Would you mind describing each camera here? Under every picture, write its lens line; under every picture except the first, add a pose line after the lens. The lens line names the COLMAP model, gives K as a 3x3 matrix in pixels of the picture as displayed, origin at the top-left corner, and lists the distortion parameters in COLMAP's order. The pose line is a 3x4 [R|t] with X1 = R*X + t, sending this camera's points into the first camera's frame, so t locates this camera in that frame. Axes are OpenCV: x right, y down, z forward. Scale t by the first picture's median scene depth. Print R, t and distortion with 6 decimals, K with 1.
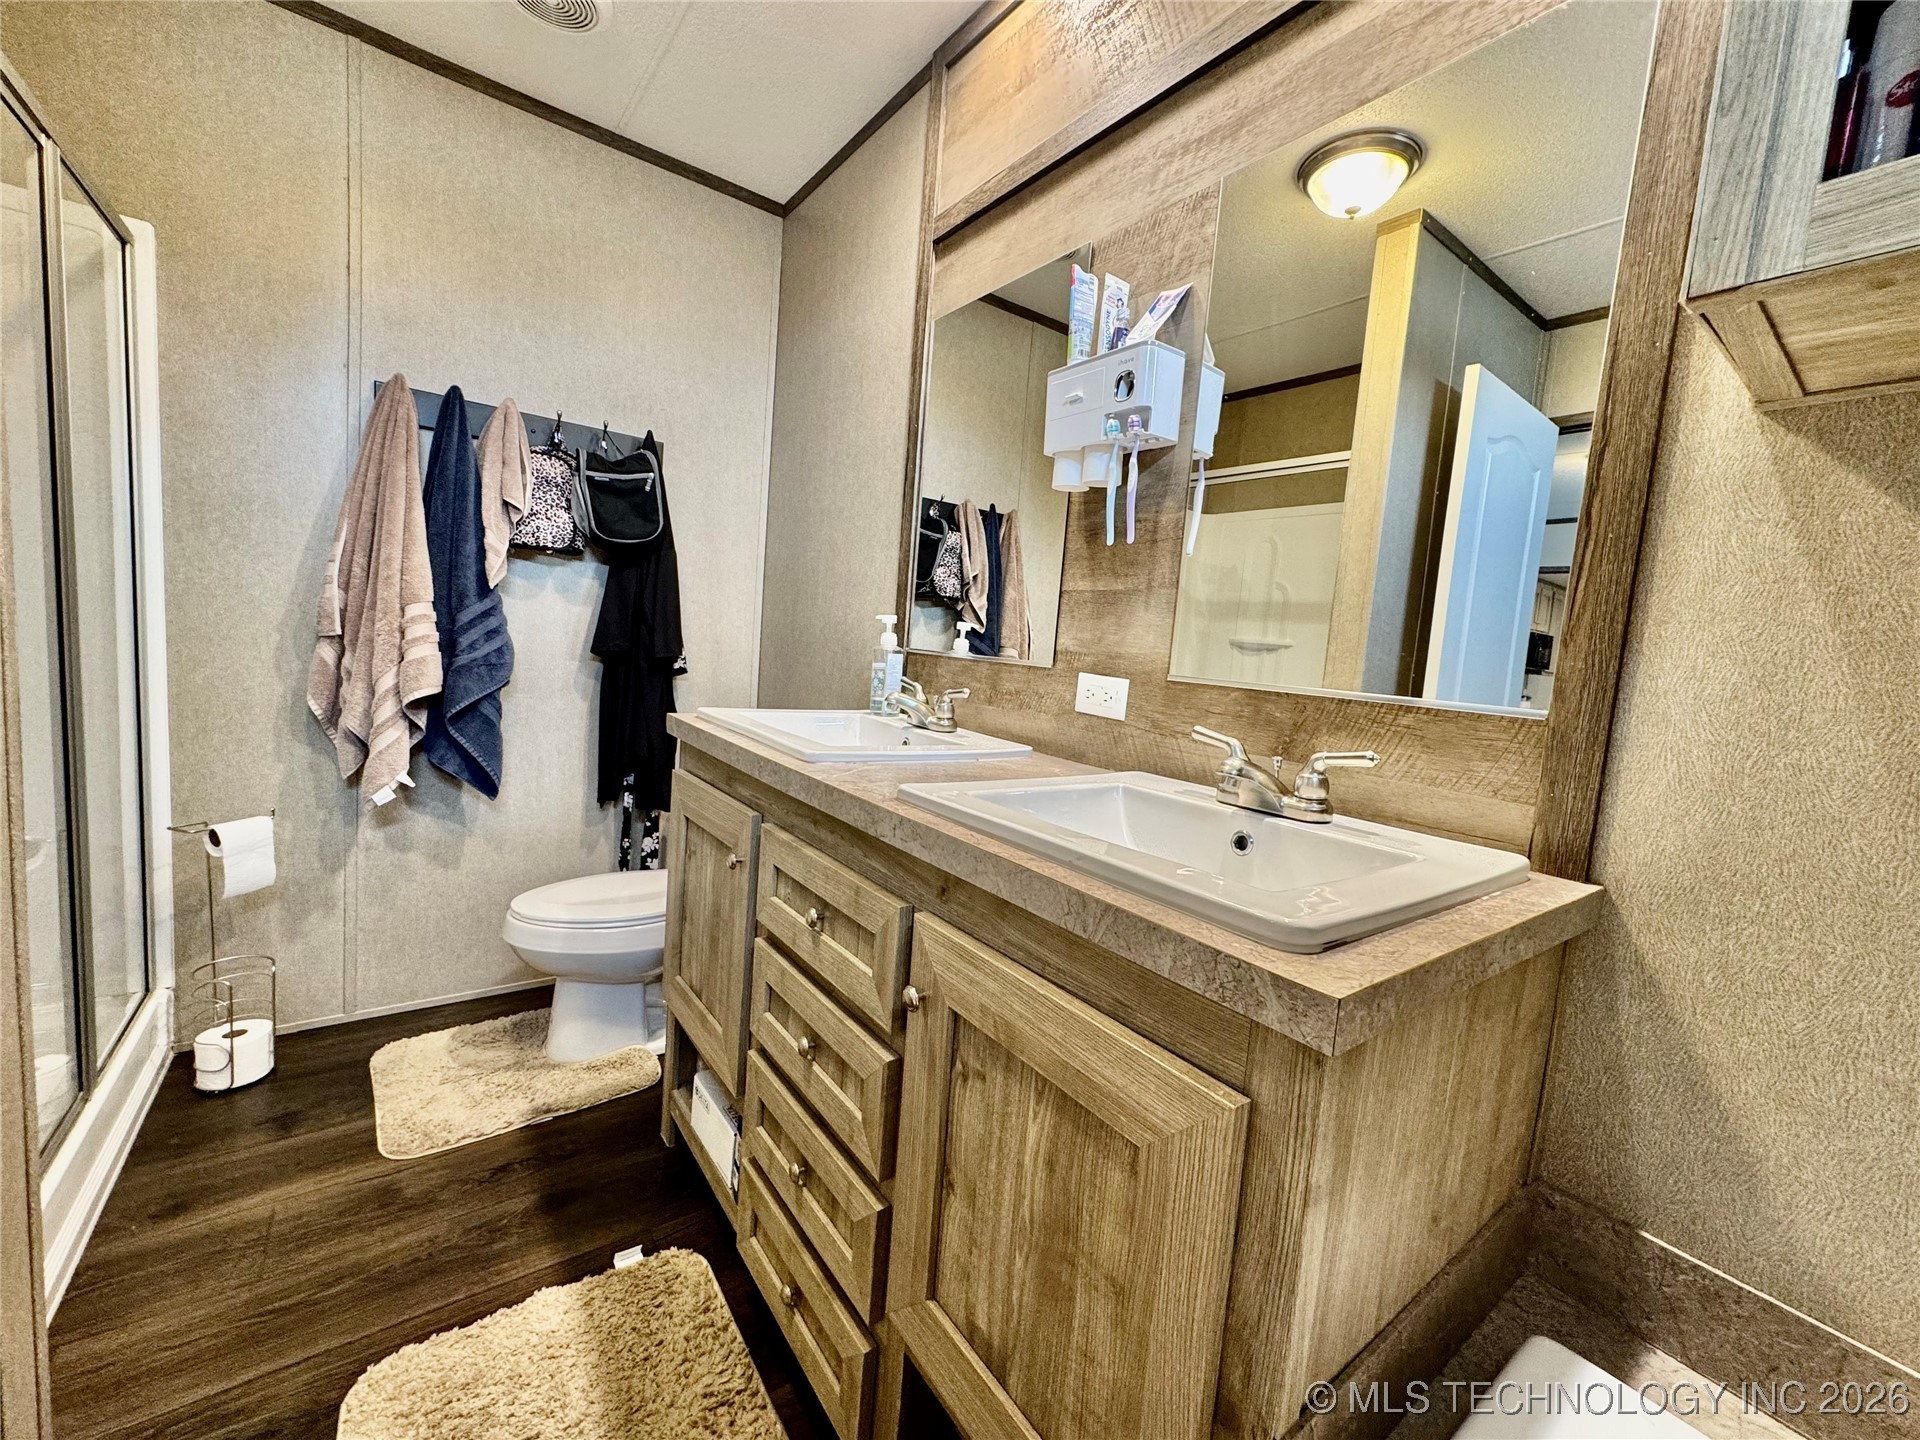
lens RADIAL K [[762.1, 0, 962.1], [0, 762.1, 718.7], [0, 0, 1]] dist [-0.002714, 0.000556]
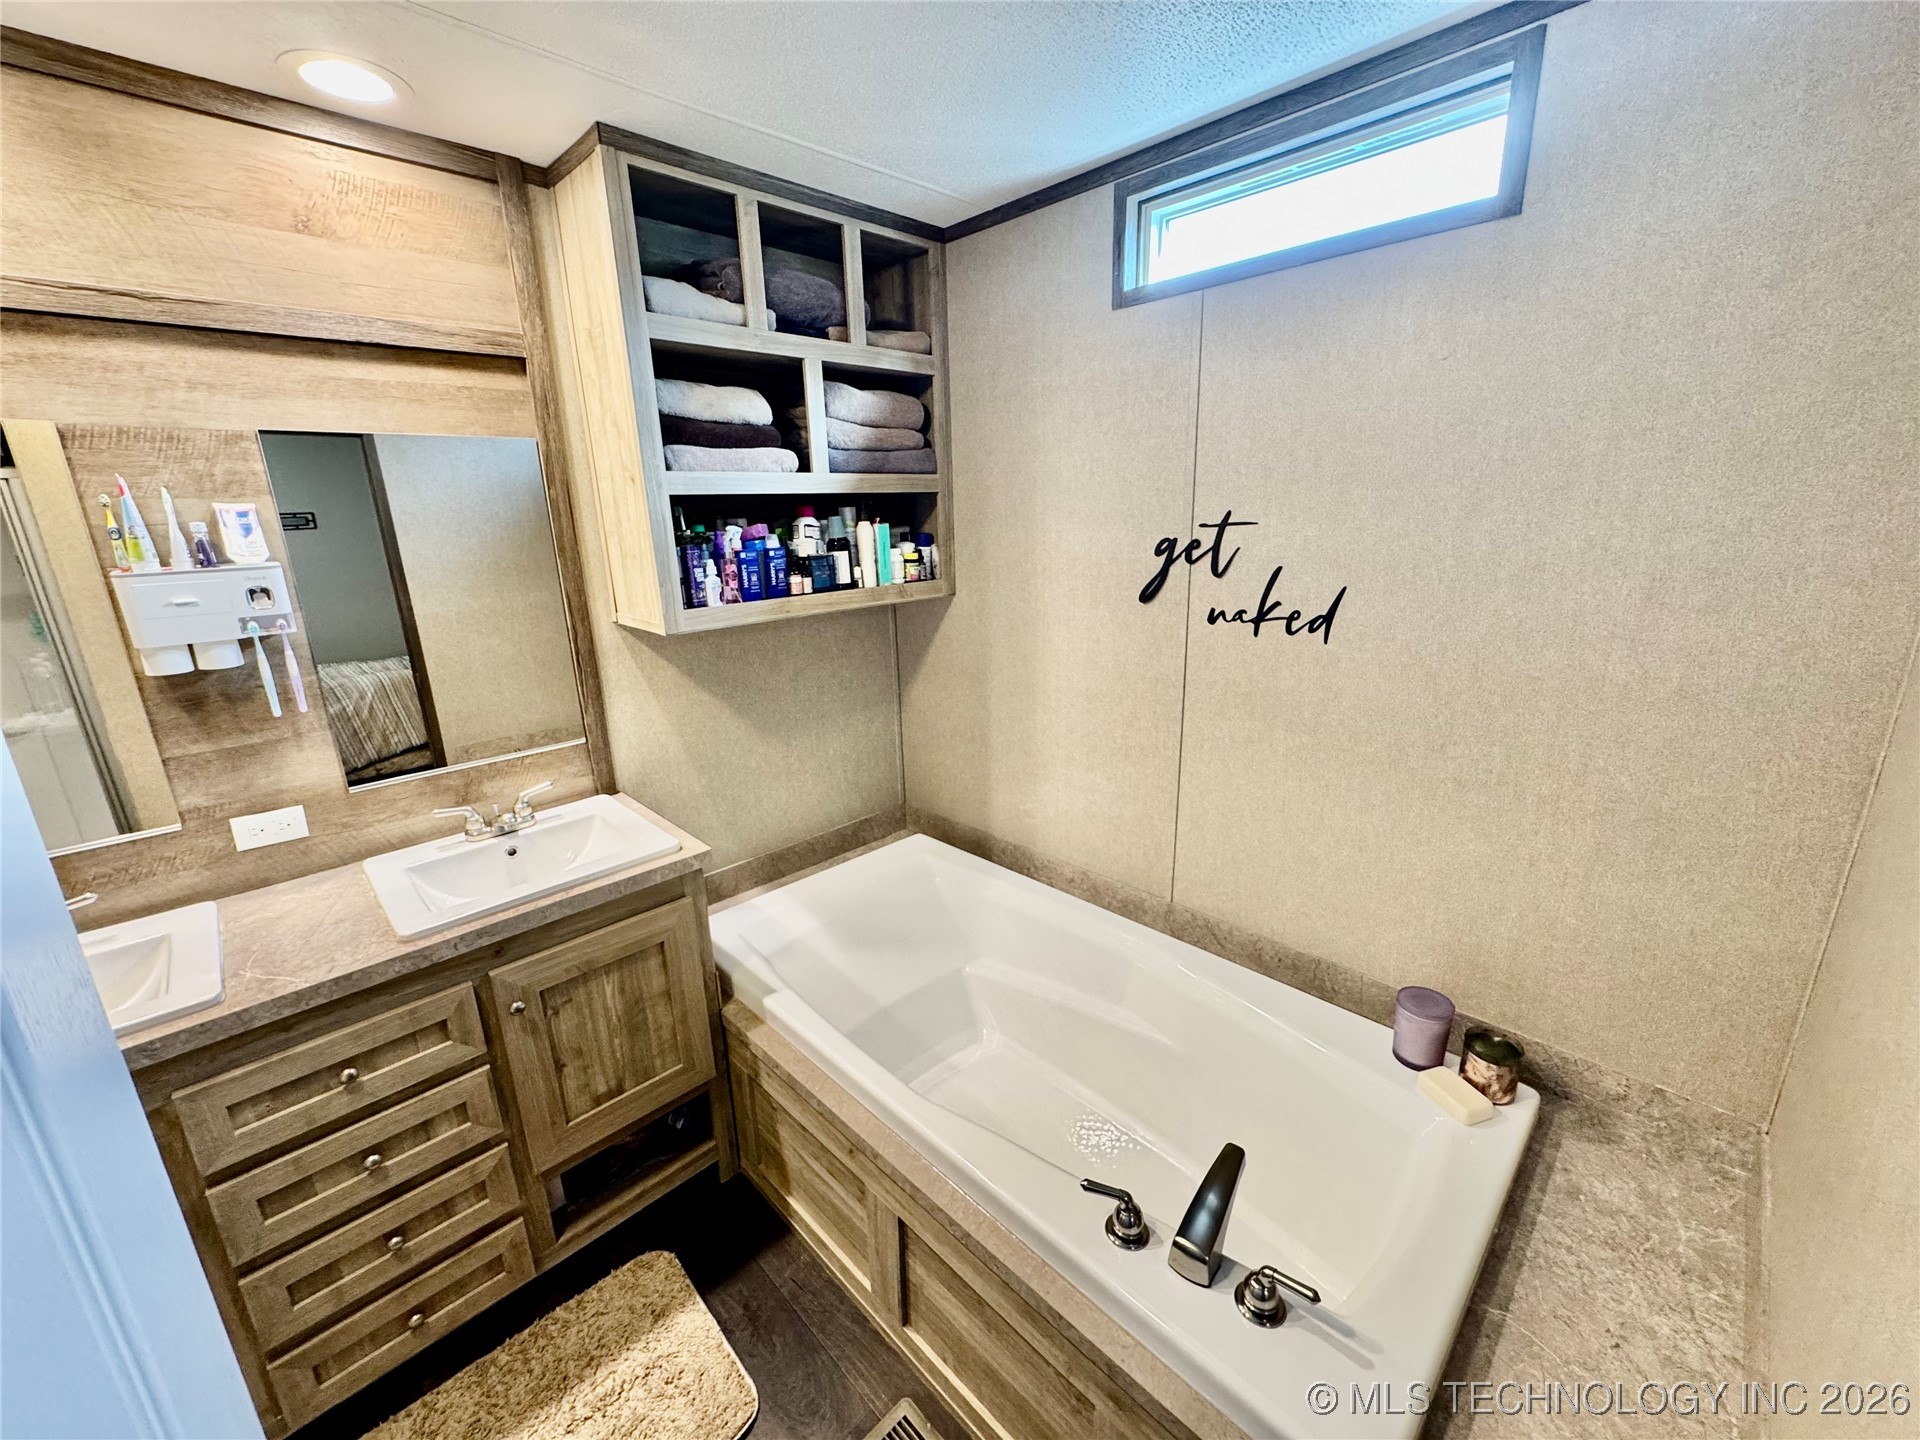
lens RADIAL K [[762.1, 0, 958.0], [0, 762.1, 718.4], [0, 0, 1]] dist [-0.002714, 0.000556]
pose [[-0.132902, -0.333040, 0.933499, -1.492969], [0.115325, 0.930261, 0.348304, -0.704962], [-0.984397, 0.153946, -0.085226, 0.008460]]
